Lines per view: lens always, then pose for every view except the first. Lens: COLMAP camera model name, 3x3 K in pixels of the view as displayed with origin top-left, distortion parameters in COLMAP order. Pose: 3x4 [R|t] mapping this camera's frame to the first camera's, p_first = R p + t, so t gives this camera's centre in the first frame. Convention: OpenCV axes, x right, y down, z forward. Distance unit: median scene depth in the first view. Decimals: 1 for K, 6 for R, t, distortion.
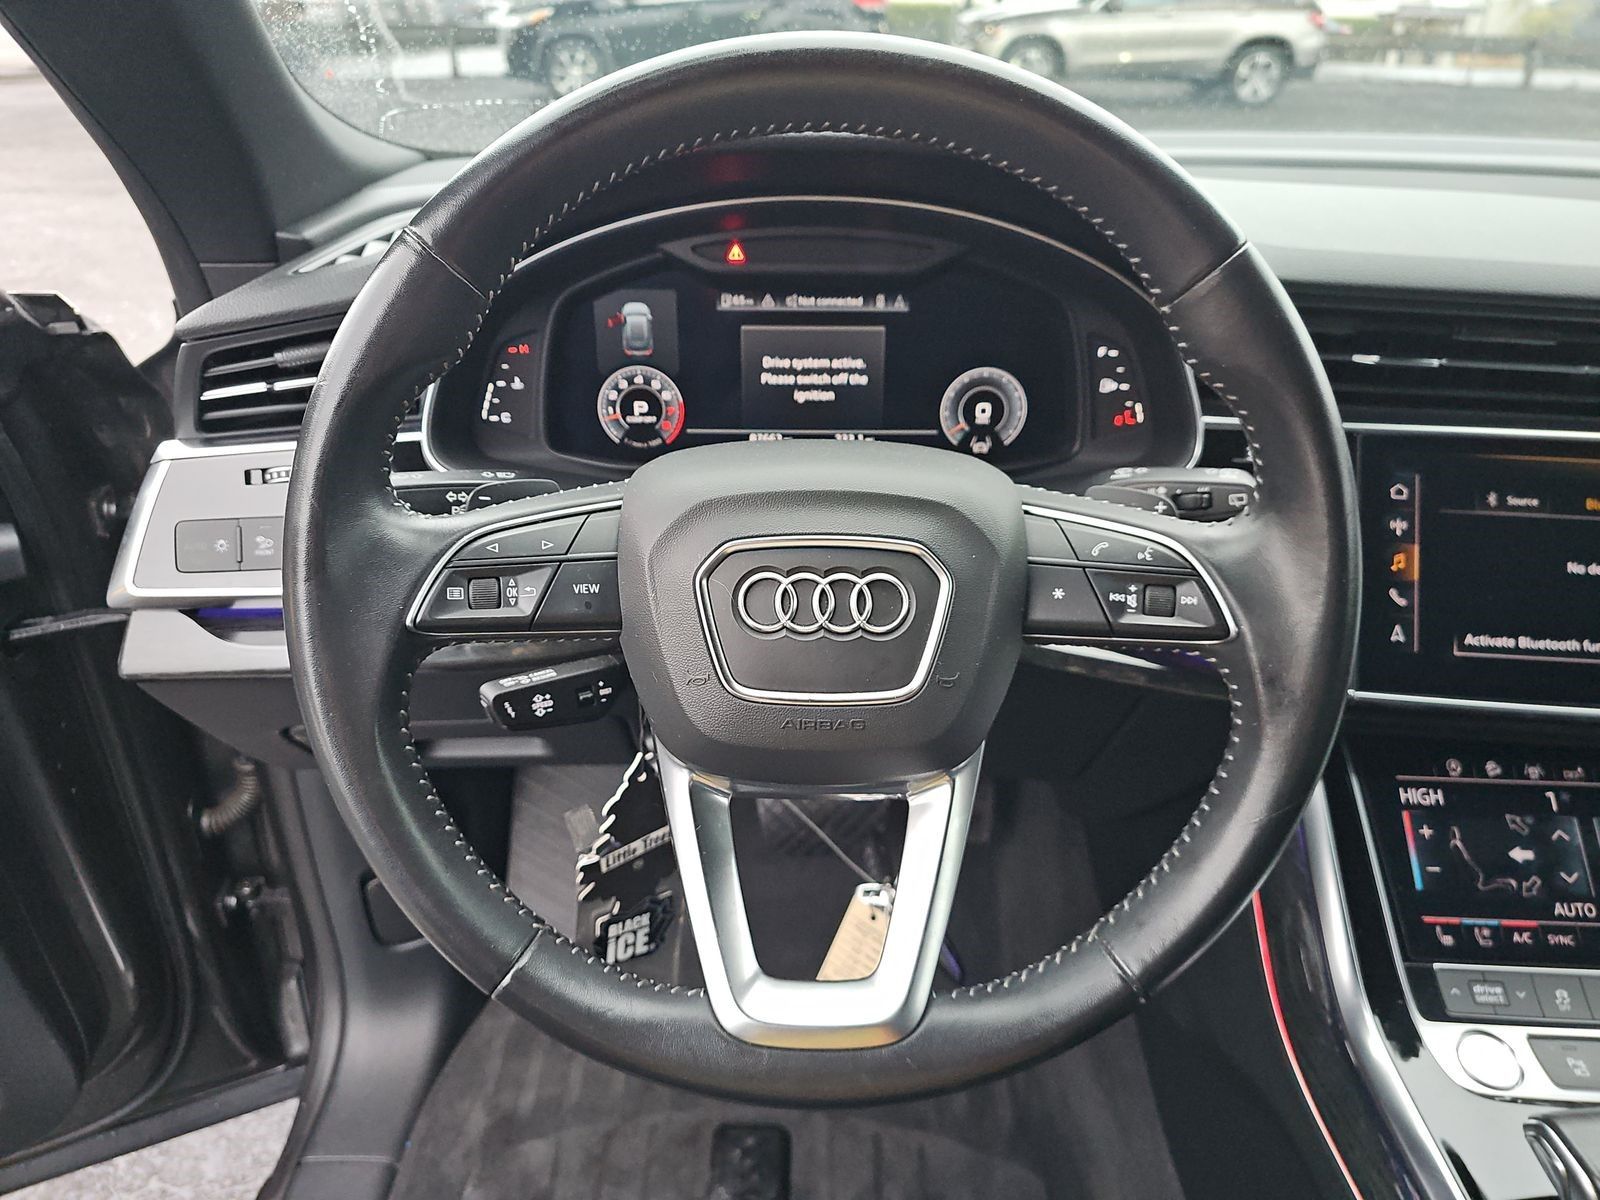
lens RADIAL K [[1040.7, 0, 796.8], [0, 1040.7, 569.2], [0, 0, 1]] dist [0.027296, -0.032661]
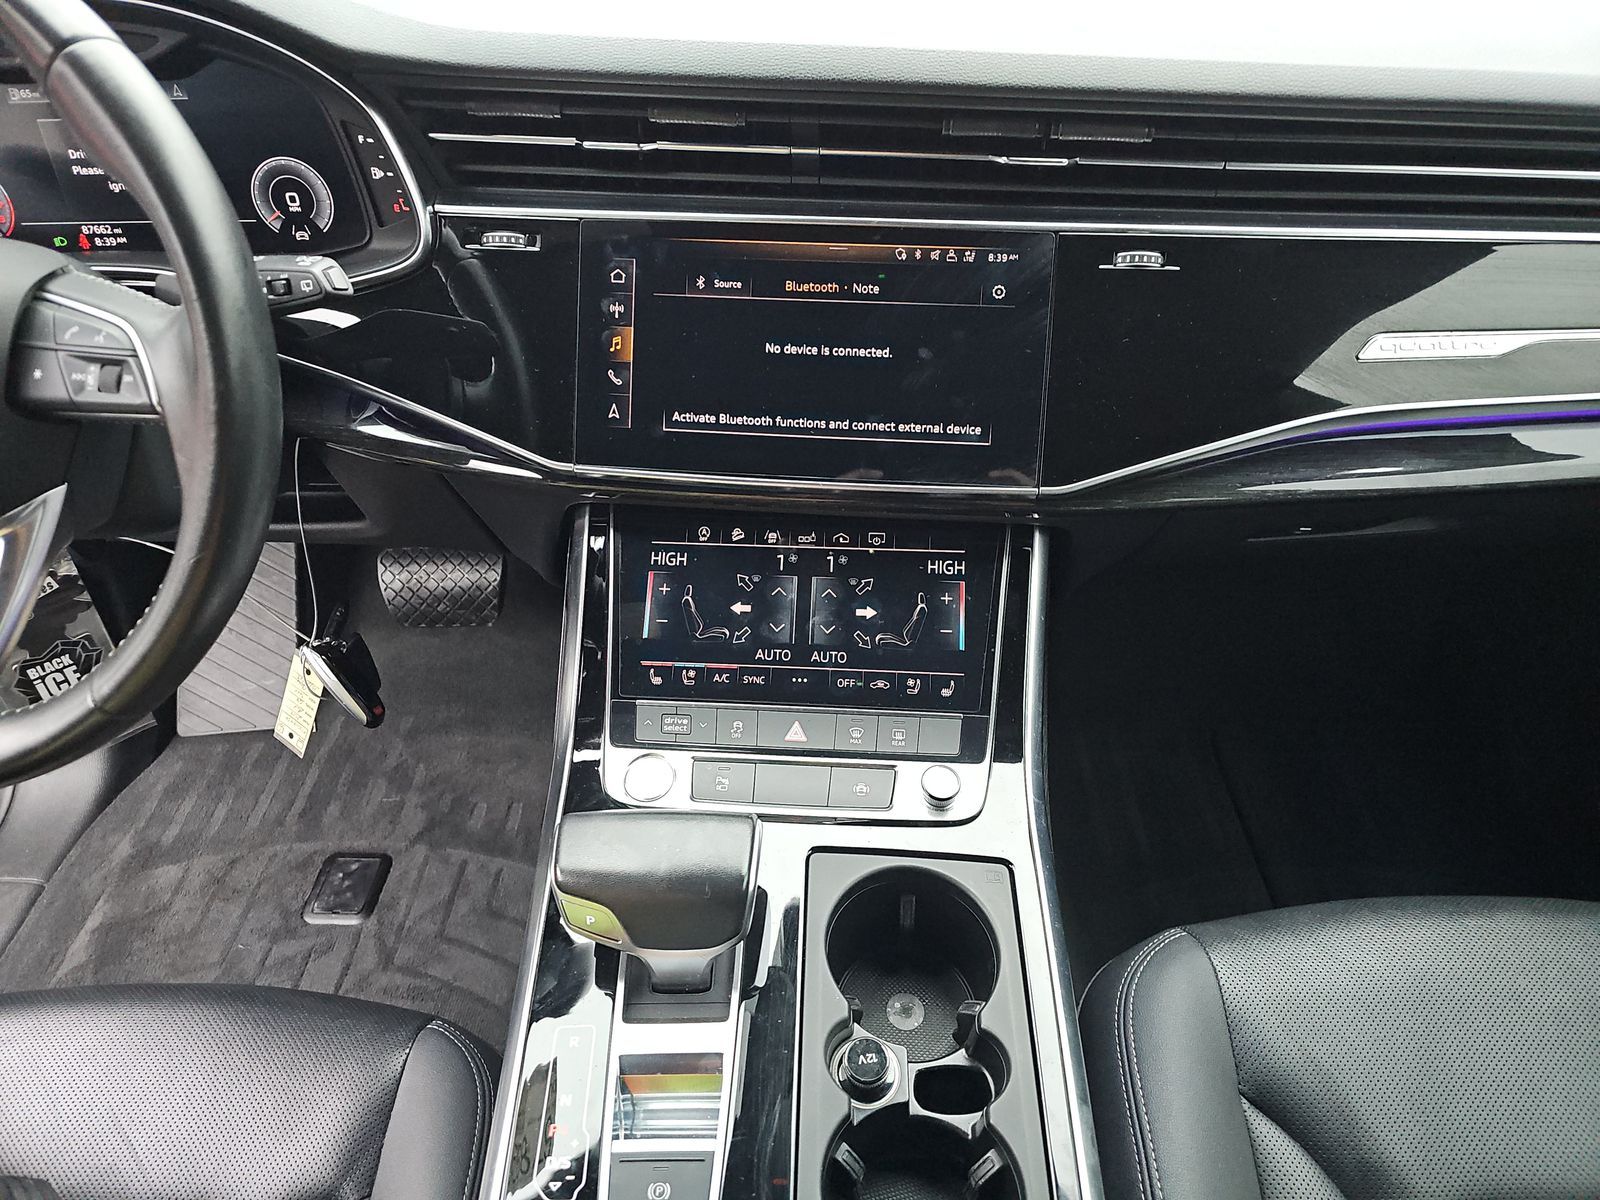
lens RADIAL K [[1040.7, 0, 796.8], [0, 1040.7, 569.2], [0, 0, 1]] dist [0.027296, -0.032661]
pose [[0.999742, -0.006928, -0.021622, 0.778104], [0.010988, 0.981000, 0.193697, 0.014495], [0.019870, -0.193885, 0.980823, -0.092532]]
